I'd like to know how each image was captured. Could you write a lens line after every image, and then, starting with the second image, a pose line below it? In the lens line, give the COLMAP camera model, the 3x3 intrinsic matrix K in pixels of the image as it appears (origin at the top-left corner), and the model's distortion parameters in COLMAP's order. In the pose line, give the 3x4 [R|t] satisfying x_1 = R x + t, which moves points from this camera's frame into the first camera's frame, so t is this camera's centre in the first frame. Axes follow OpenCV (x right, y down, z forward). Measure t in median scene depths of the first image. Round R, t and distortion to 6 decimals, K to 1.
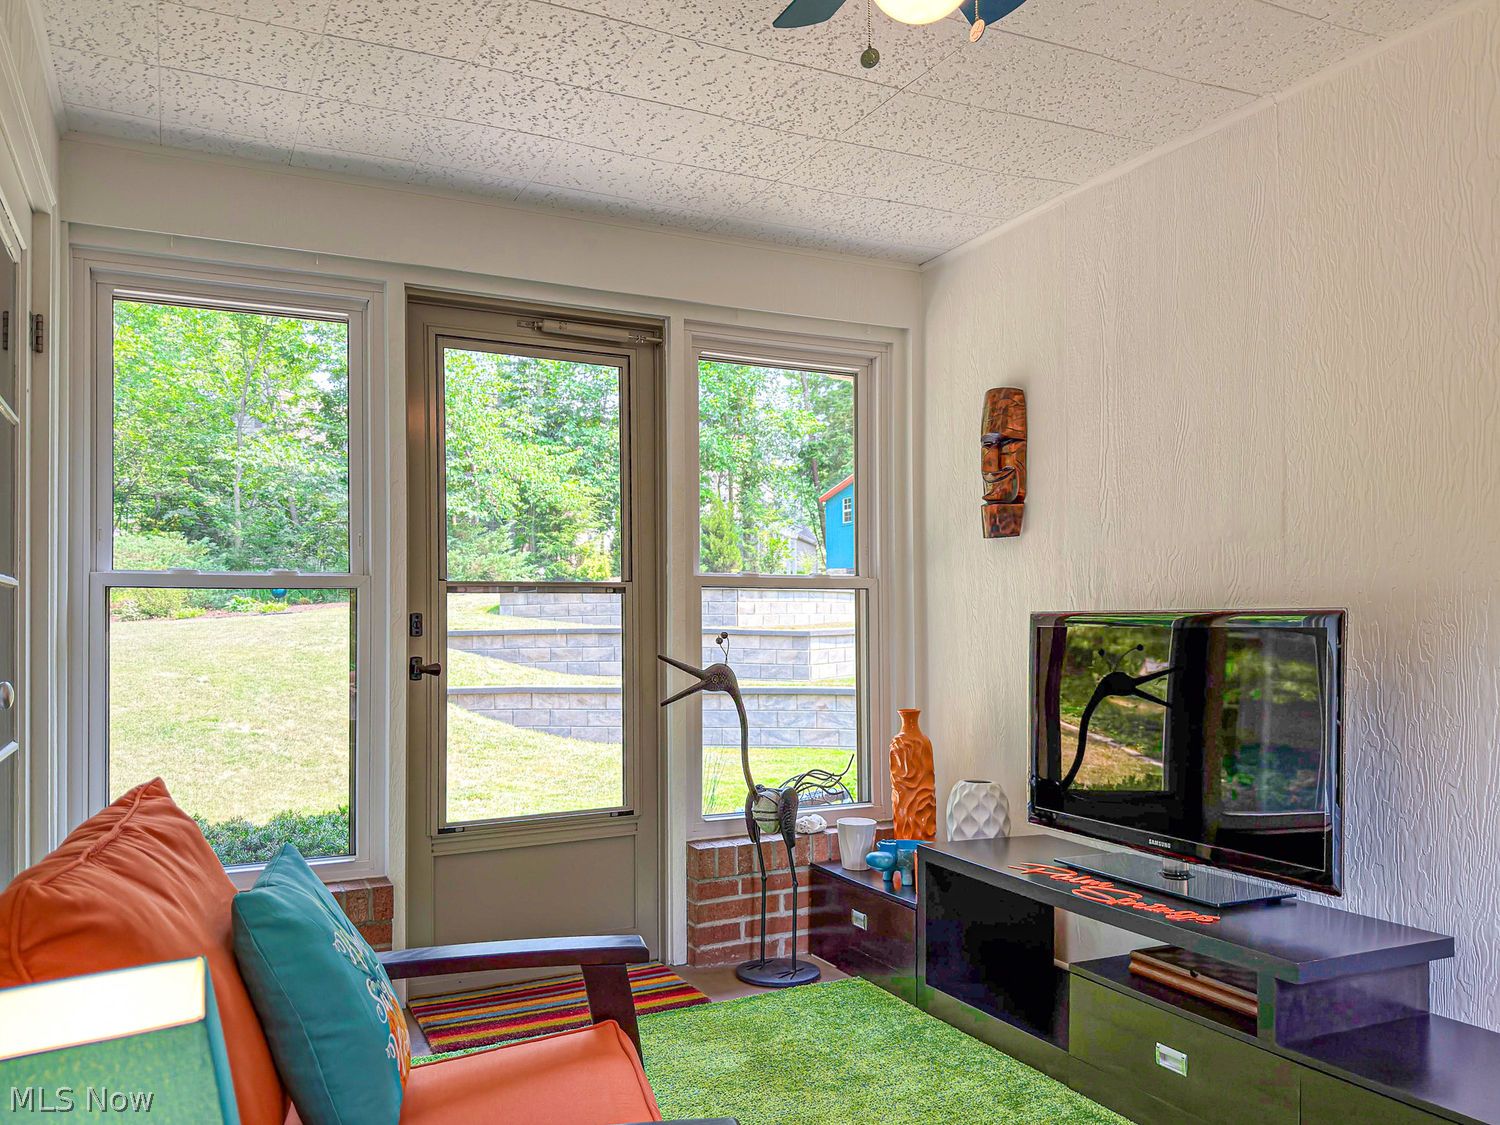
lens RADIAL K [[1078.8, 0, 751.0], [0, 1078.8, 559.2], [0, 0, 1]] dist [0.037962, -0.021153]
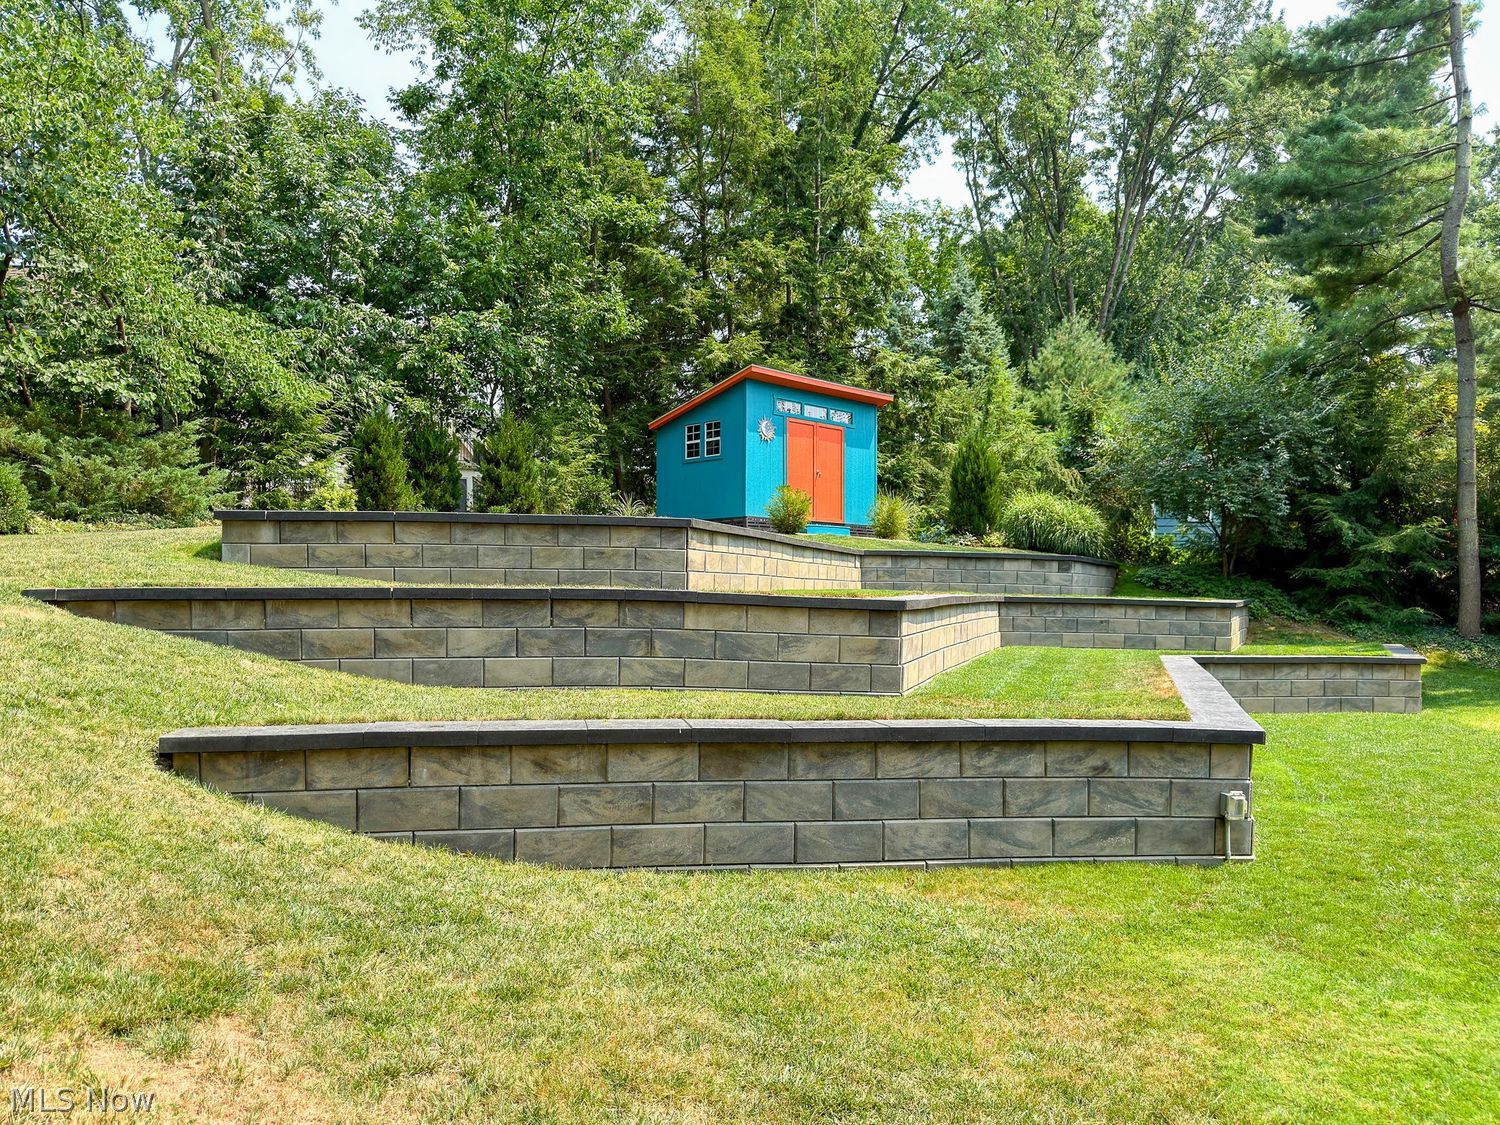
lens RADIAL K [[1078.8, 0, 749.2], [0, 1078.8, 569.4], [0, 0, 1]] dist [0.037962, -0.021153]
pose [[0.953317, 0.024048, 0.301013, -0.178792], [-0.034701, 0.998945, 0.030094, 0.036938], [-0.299971, -0.039135, 0.953145, 0.511091]]
